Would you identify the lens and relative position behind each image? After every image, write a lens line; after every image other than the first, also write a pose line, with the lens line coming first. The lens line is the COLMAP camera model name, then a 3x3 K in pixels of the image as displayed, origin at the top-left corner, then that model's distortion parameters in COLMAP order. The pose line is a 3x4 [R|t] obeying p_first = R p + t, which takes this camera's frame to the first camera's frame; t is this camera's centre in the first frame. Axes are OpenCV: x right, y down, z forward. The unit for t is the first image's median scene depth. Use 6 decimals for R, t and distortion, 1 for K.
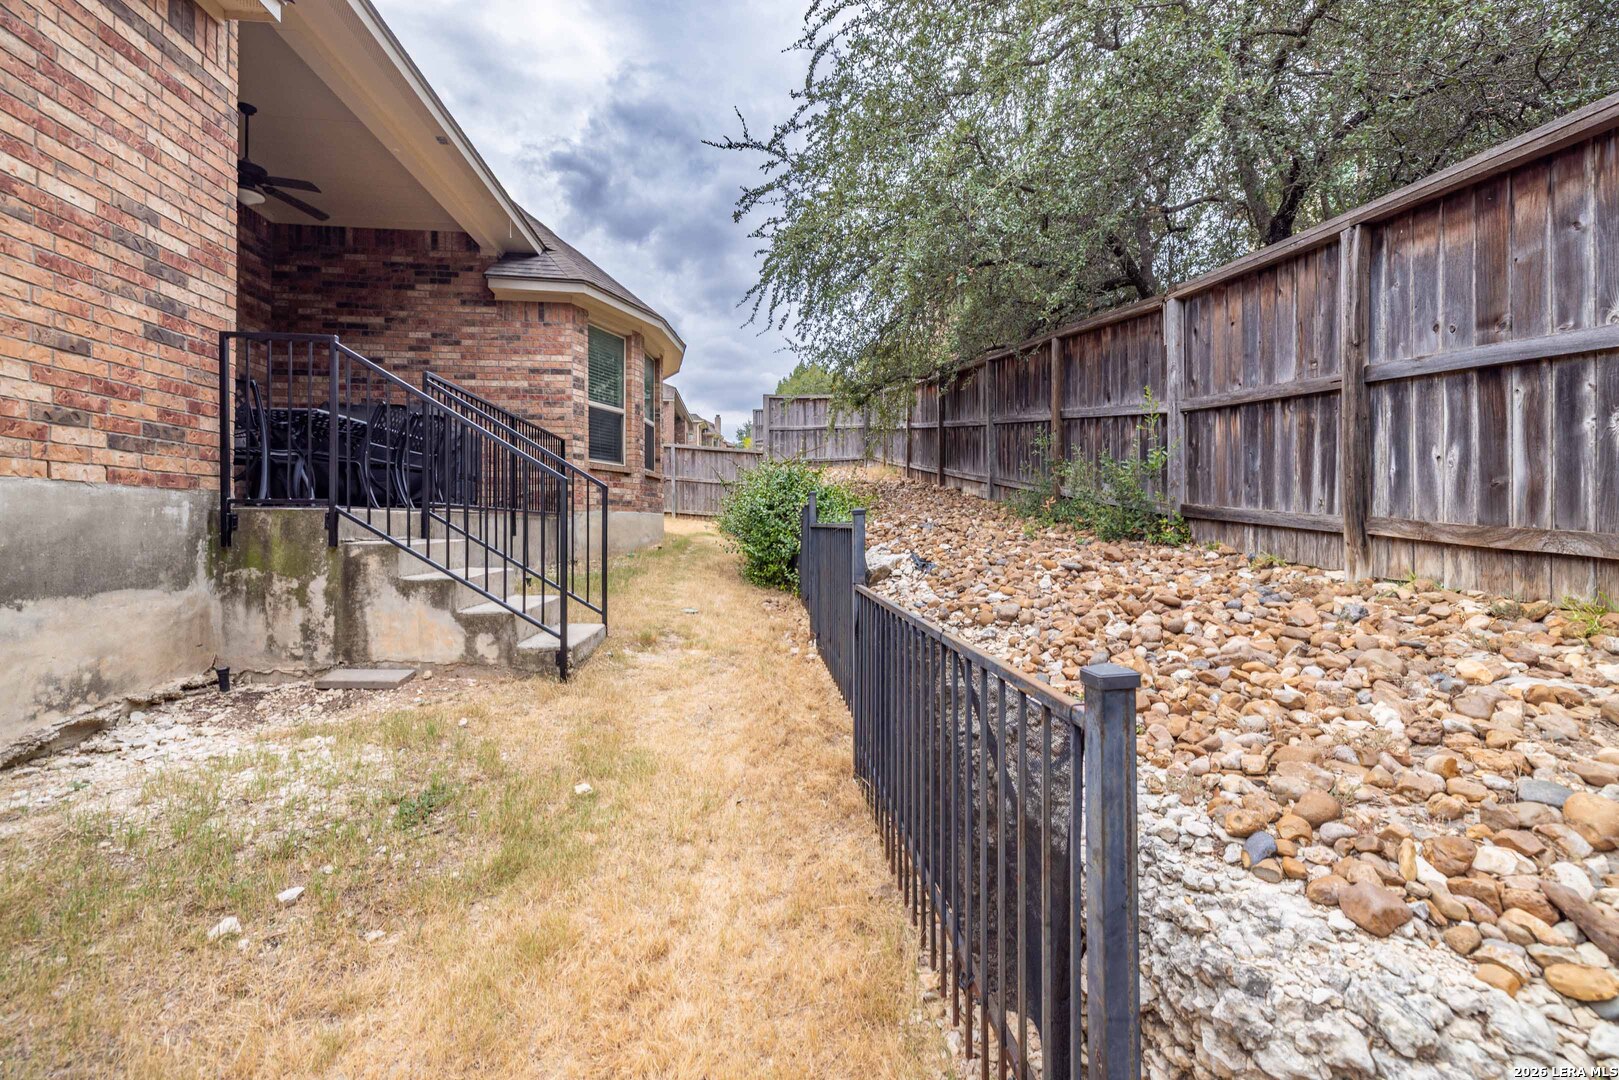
lens RADIAL K [[685.5, 0, 809.2], [0, 685.5, 533.5], [0, 0, 1]] dist [0.001725, 0.000113]
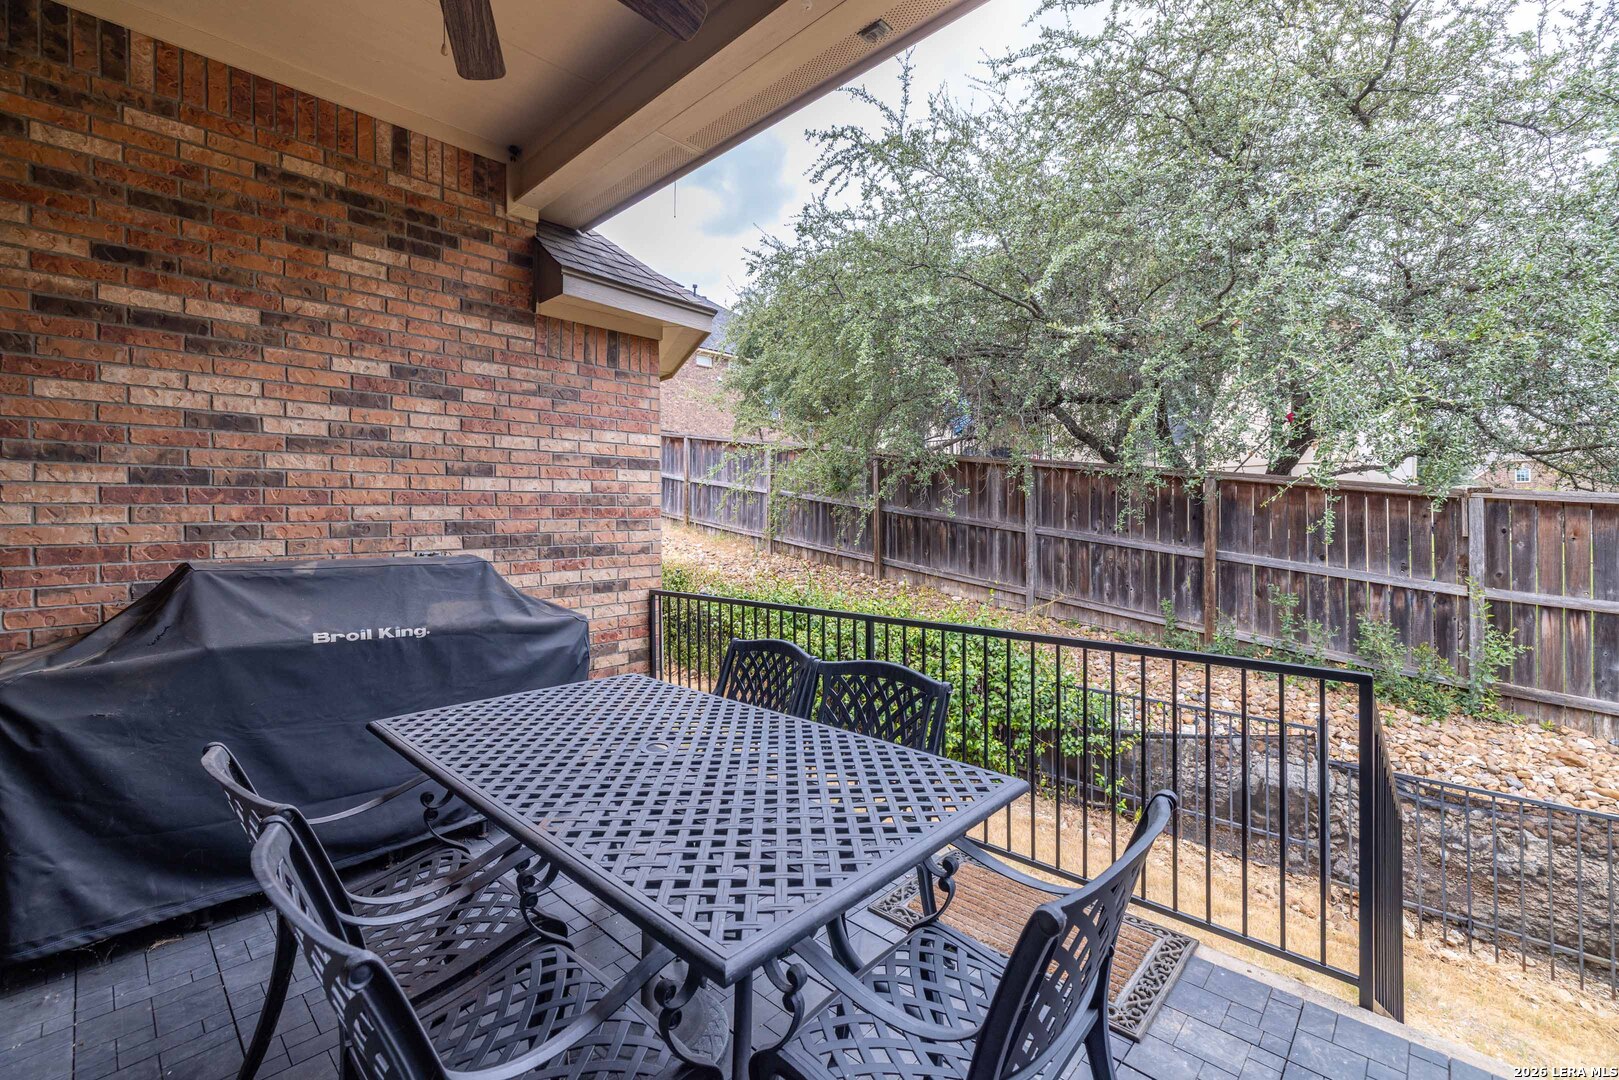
lens RADIAL K [[685.5, 0, 808.5], [0, 685.5, 530.5], [0, 0, 1]] dist [0.001725, 0.000113]
pose [[0.786418, -0.009525, 0.617621, -0.608082], [0.010253, 0.999945, 0.002365, -0.188364], [-0.617610, 0.004473, 0.786472, 0.507174]]
